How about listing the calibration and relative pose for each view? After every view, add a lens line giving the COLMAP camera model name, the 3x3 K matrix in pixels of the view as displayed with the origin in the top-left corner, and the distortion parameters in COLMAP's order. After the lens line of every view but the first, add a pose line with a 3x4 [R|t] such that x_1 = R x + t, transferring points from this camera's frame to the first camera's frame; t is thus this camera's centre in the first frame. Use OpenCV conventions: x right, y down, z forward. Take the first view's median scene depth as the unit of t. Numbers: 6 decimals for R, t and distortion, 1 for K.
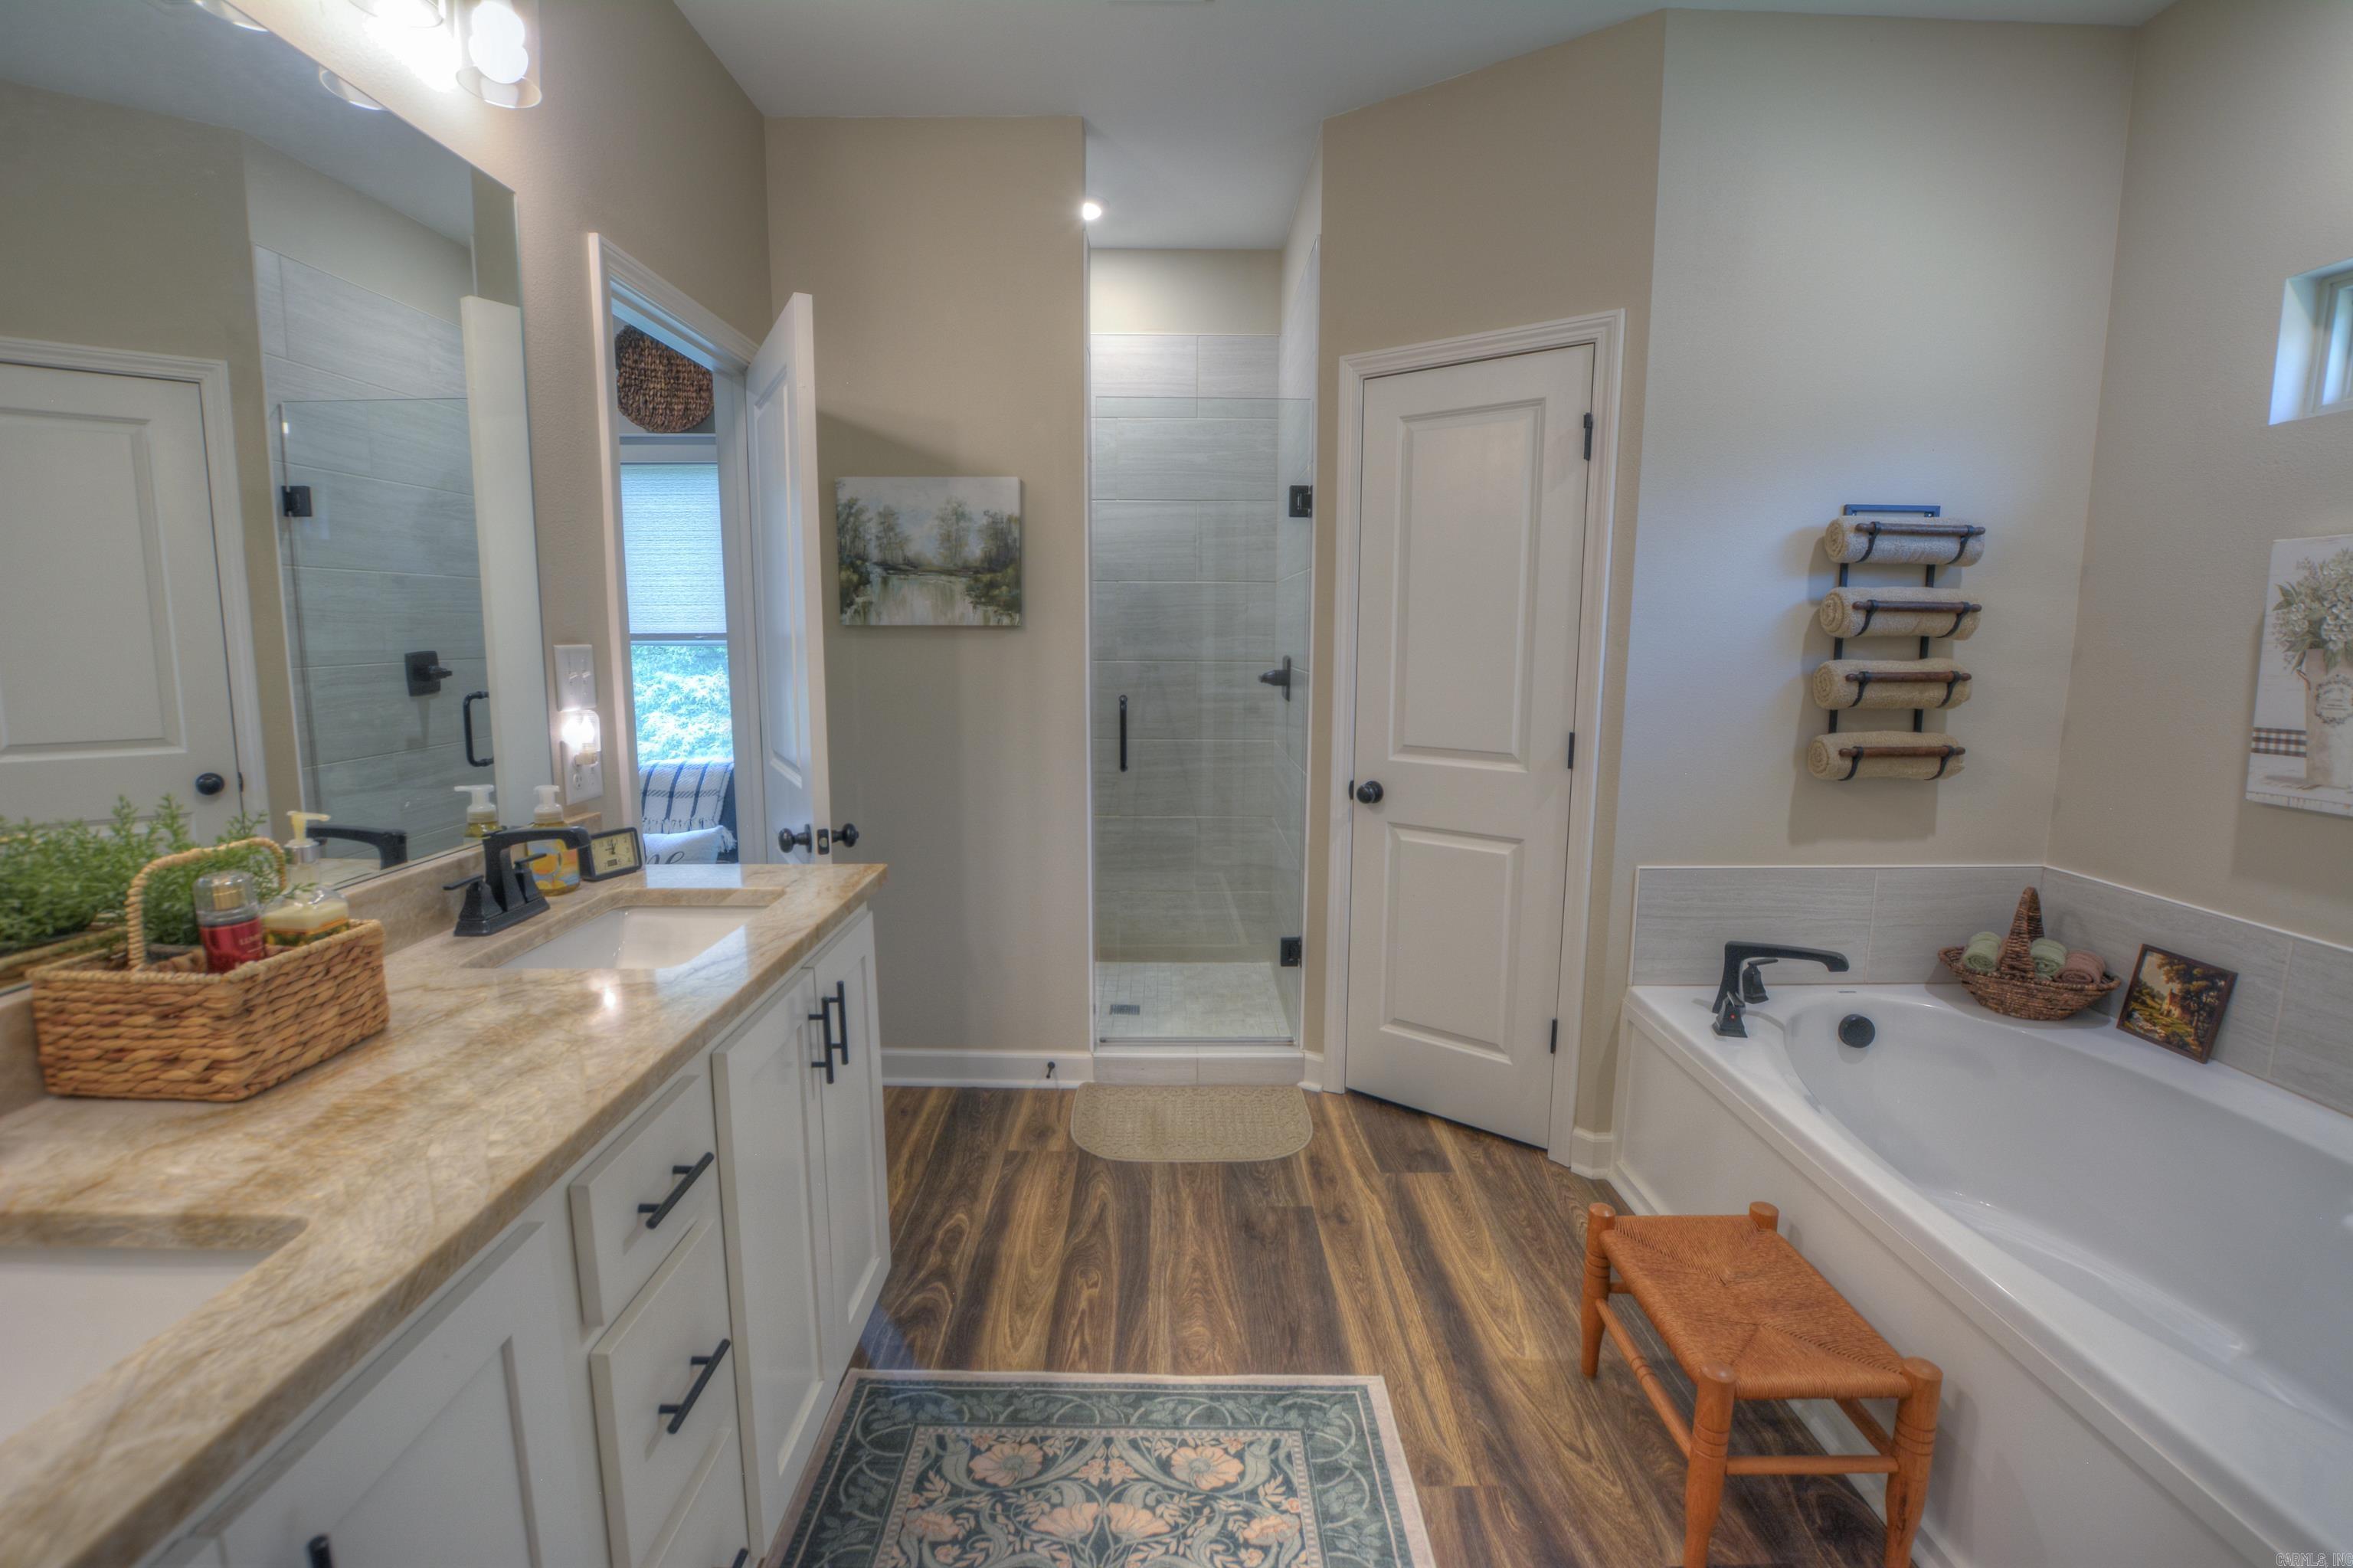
lens RADIAL K [[1041.4, 0, 1171.5], [0, 1041.4, 776.5], [0, 0, 1]] dist [-0.036278, 0.005619]
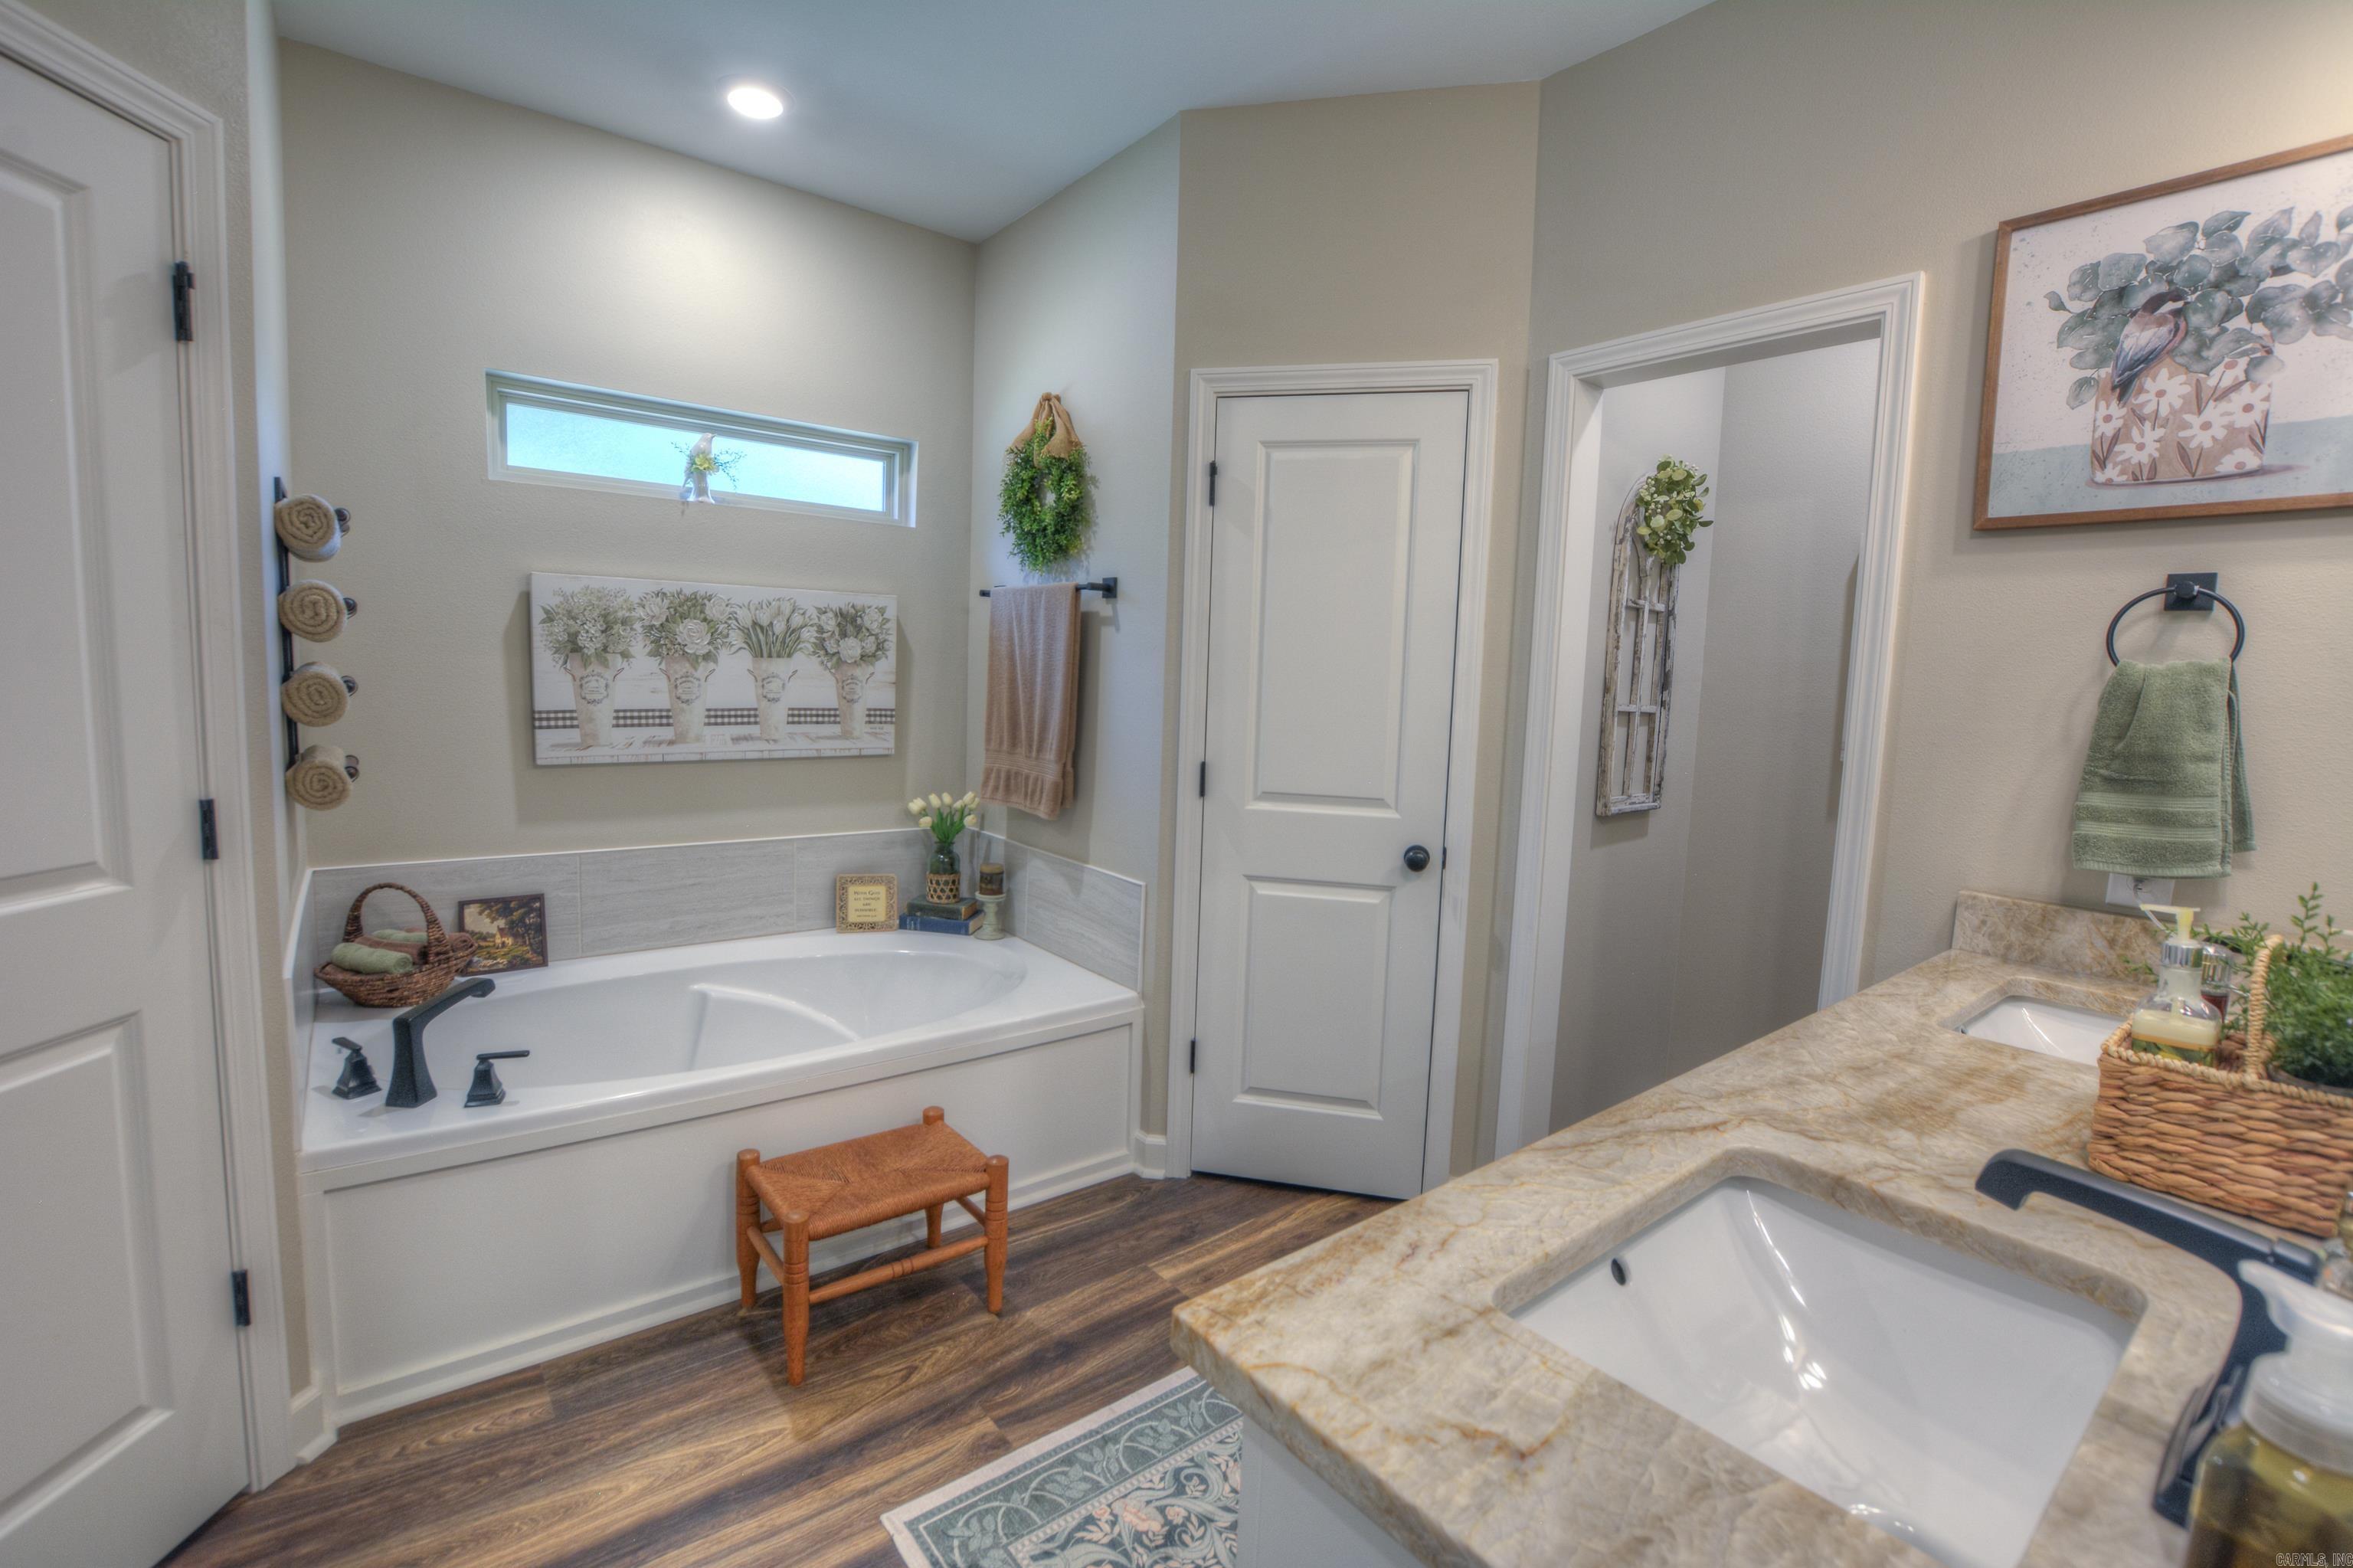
lens RADIAL K [[1041.4, 0, 1171.5], [0, 1041.4, 776.5], [0, 0, 1]] dist [-0.036278, 0.005619]
pose [[-0.617806, -0.105832, 0.779176, -0.561731], [0.072347, 0.979048, 0.190344, -0.173405], [-0.782995, 0.173966, -0.597205, 1.246884]]
